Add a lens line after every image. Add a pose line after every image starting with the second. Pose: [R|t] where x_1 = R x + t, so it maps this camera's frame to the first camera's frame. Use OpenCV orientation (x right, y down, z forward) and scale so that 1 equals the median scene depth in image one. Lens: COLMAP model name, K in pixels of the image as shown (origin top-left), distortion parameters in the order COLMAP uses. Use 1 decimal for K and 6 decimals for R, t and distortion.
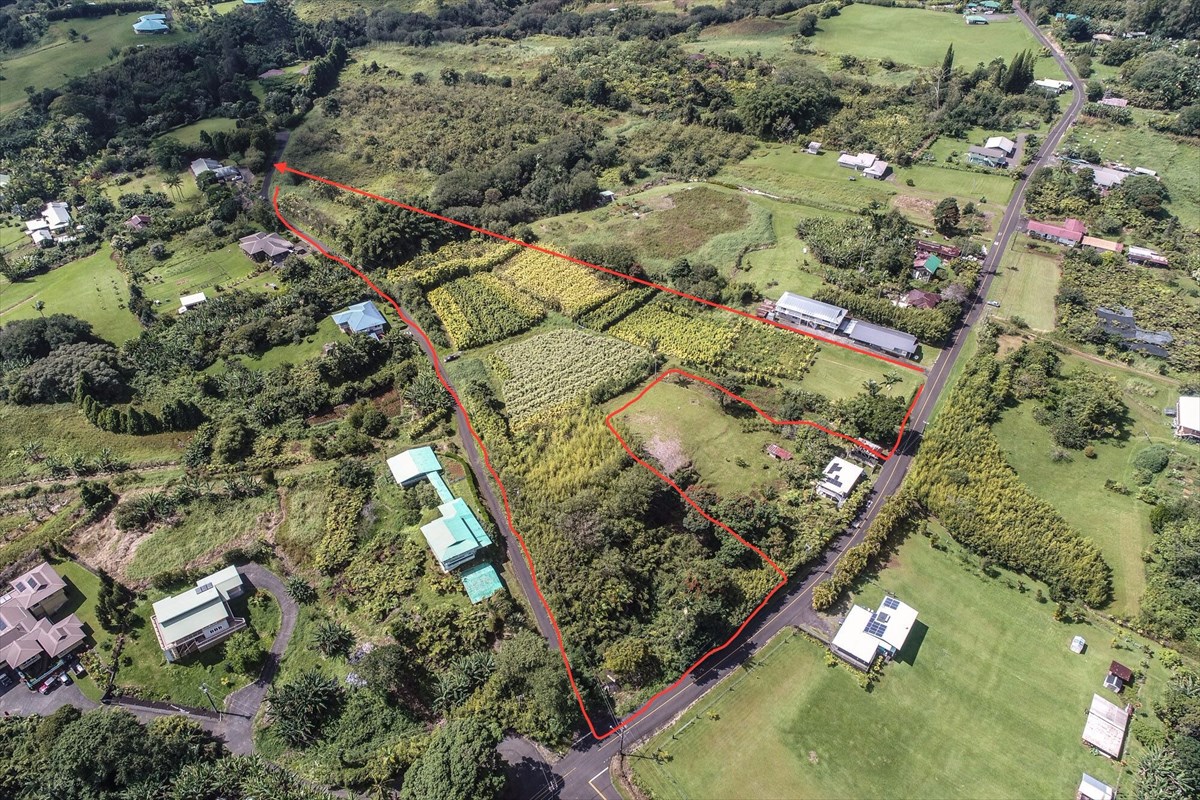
lens RADIAL K [[810.6, 0, 599.2], [0, 810.6, 402.0], [0, 0, 1]] dist [-0.000952, 0.000567]
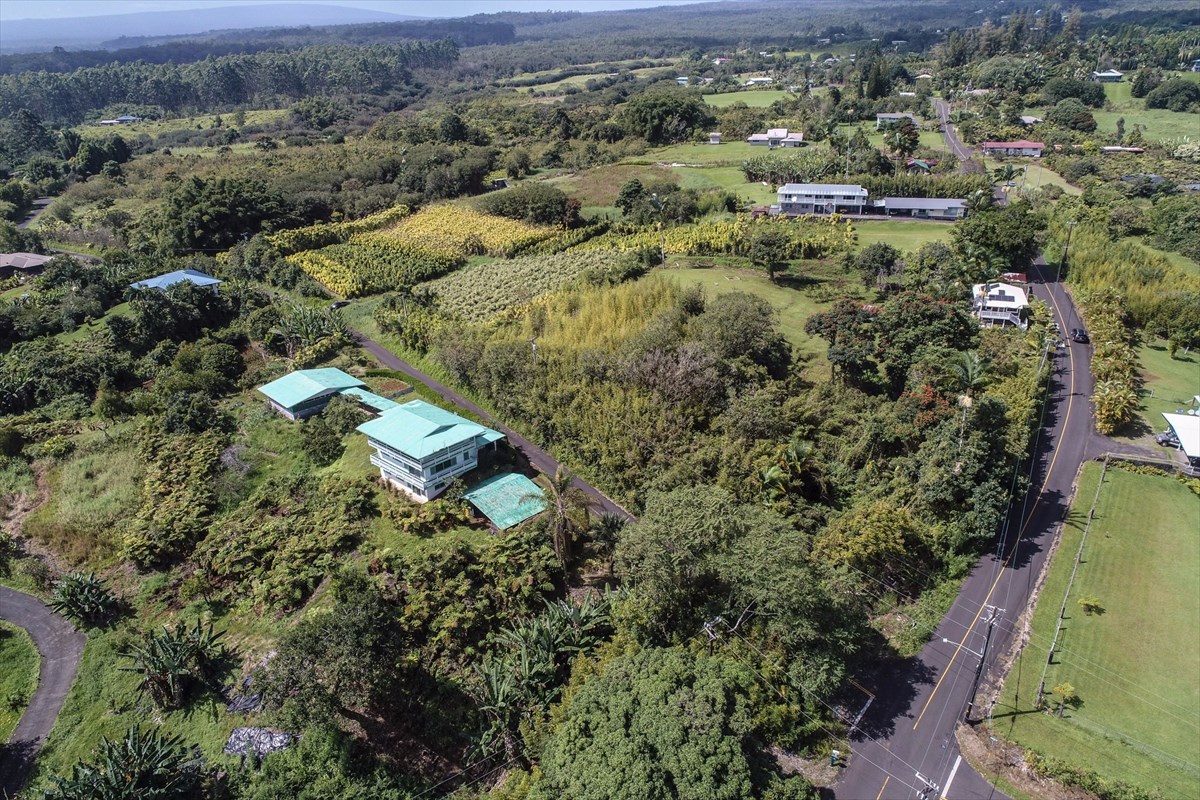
lens RADIAL K [[807.1, 0, 600.9], [0, 807.1, 402.3], [0, 0, 1]] dist [-0.002295, 0.000944]
pose [[0.961986, -0.136597, 0.236482, -0.178517], [0.196338, 0.947811, -0.251209, 0.273087], [-0.189826, 0.288090, 0.938600, 0.475287]]
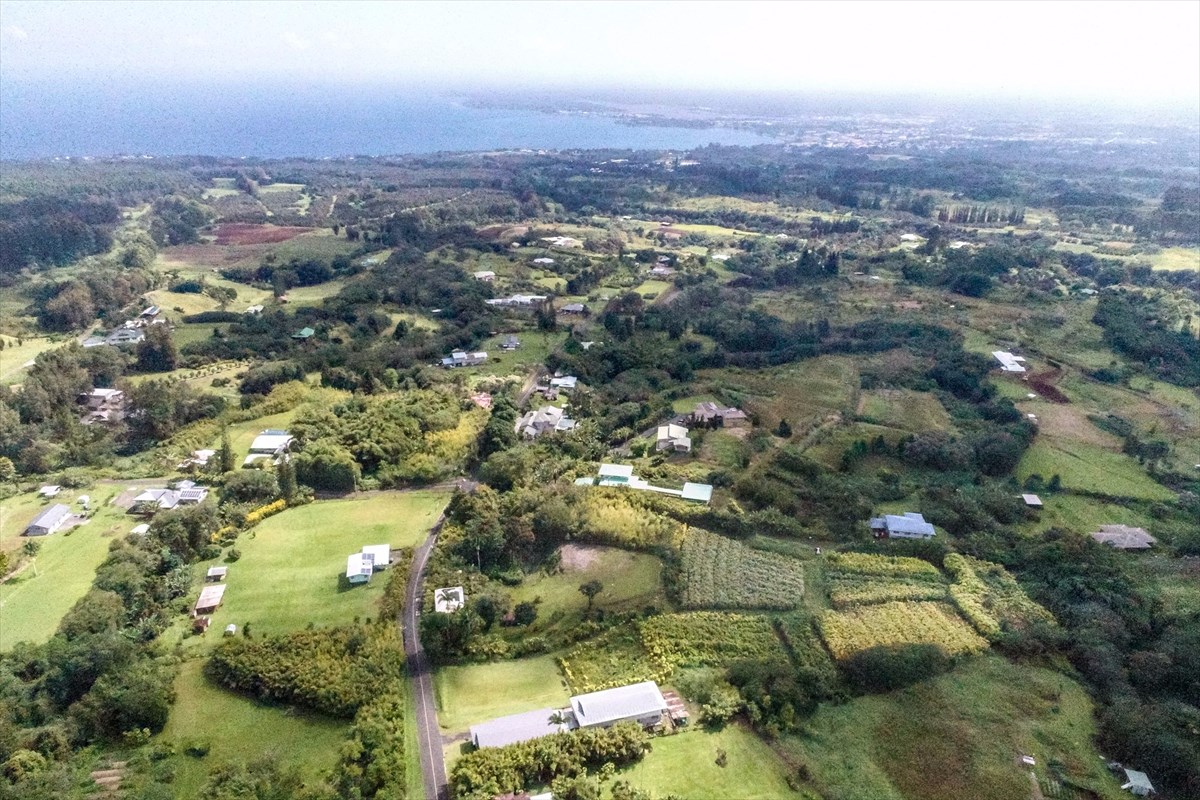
lens RADIAL K [[838.7, 0, 598.1], [0, 838.7, 400.0], [0, 0, 1]] dist [0.002165, -0.000427]
pose [[-0.664815, 0.255127, -0.702091, 0.906548], [-0.492420, 0.557088, 0.668712, -0.940504], [0.561733, 0.790293, -0.244731, 1.183108]]
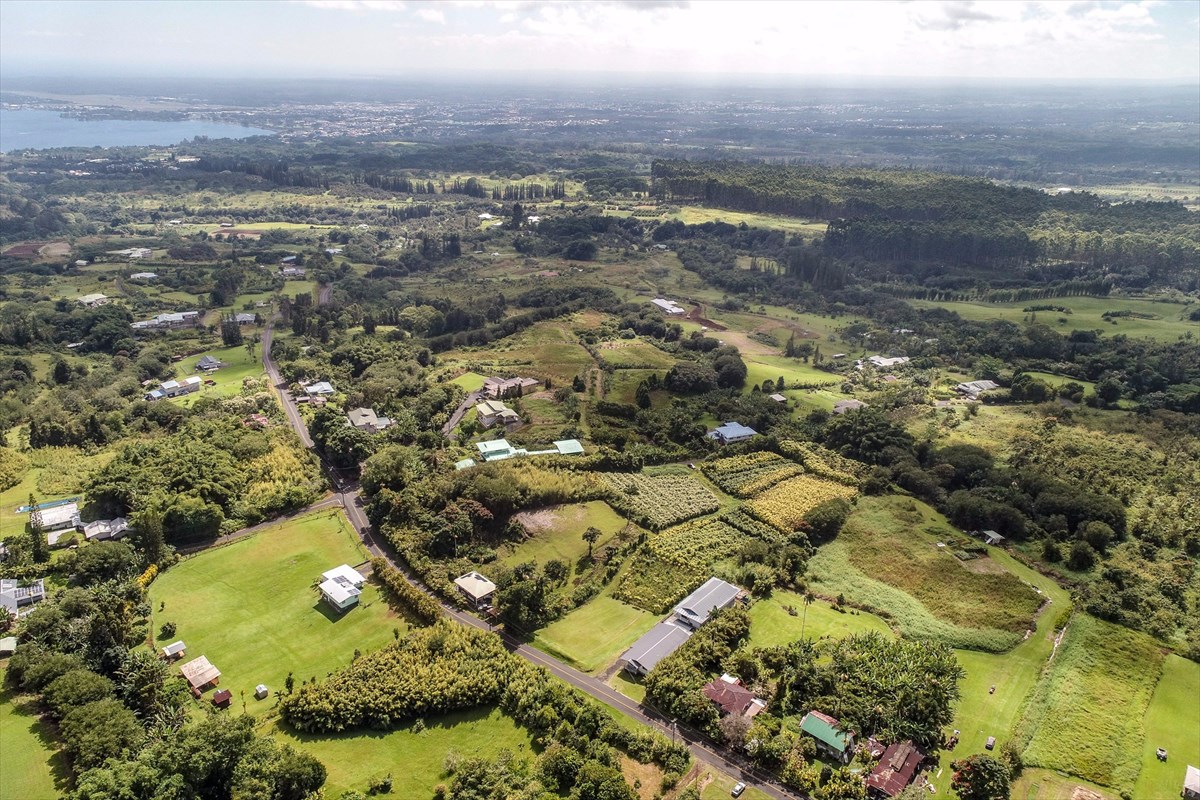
lens RADIAL K [[838.7, 0, 598.1], [0, 838.7, 400.0], [0, 0, 1]] dist [0.002165, -0.000427]
pose [[-0.145783, 0.350182, -0.925267, 1.287245], [-0.650663, 0.670582, 0.356310, -0.625258], [0.745241, 0.653981, 0.130092, 0.806096]]
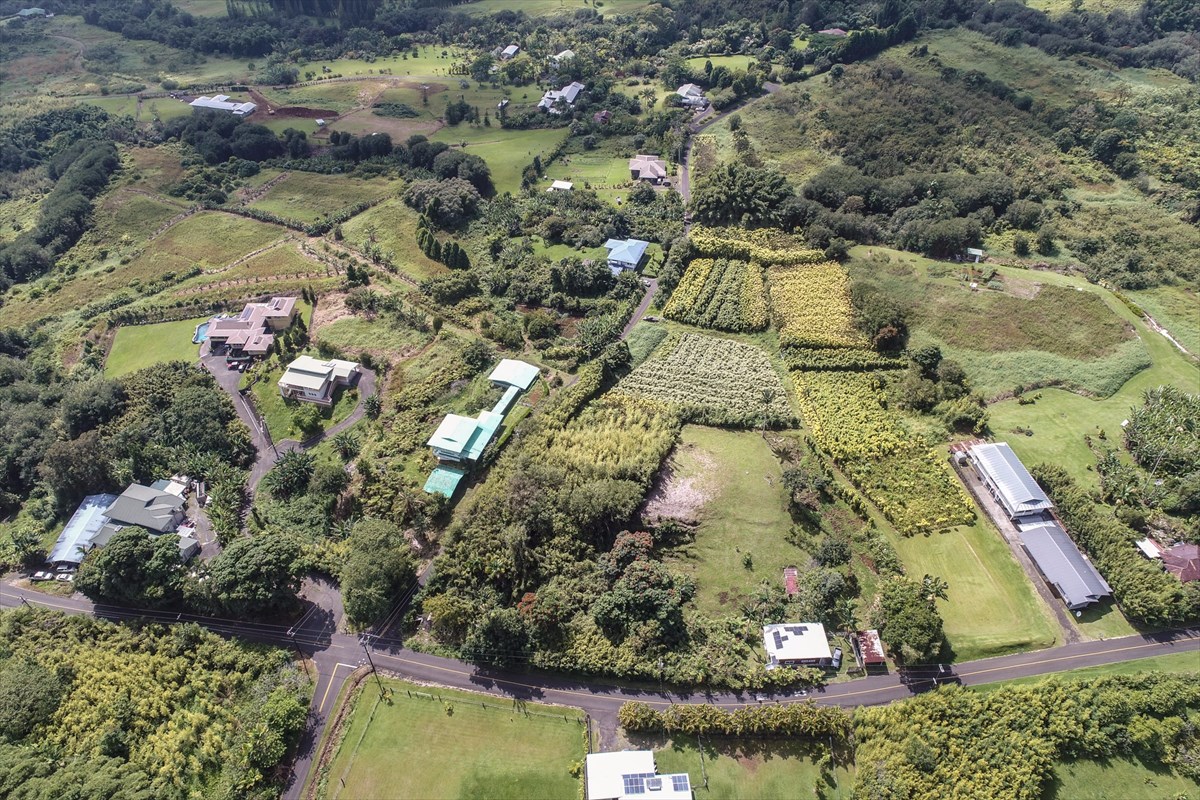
lens RADIAL K [[805.7, 0, 594.8], [0, 805.7, 399.1], [0, 0, 1]] dist [-0.001257, -0.000282]
pose [[0.634565, 0.503124, -0.586680, 0.515318], [-0.483930, 0.850524, 0.205963, -0.177081], [0.602610, 0.153215, 0.783190, 0.230183]]
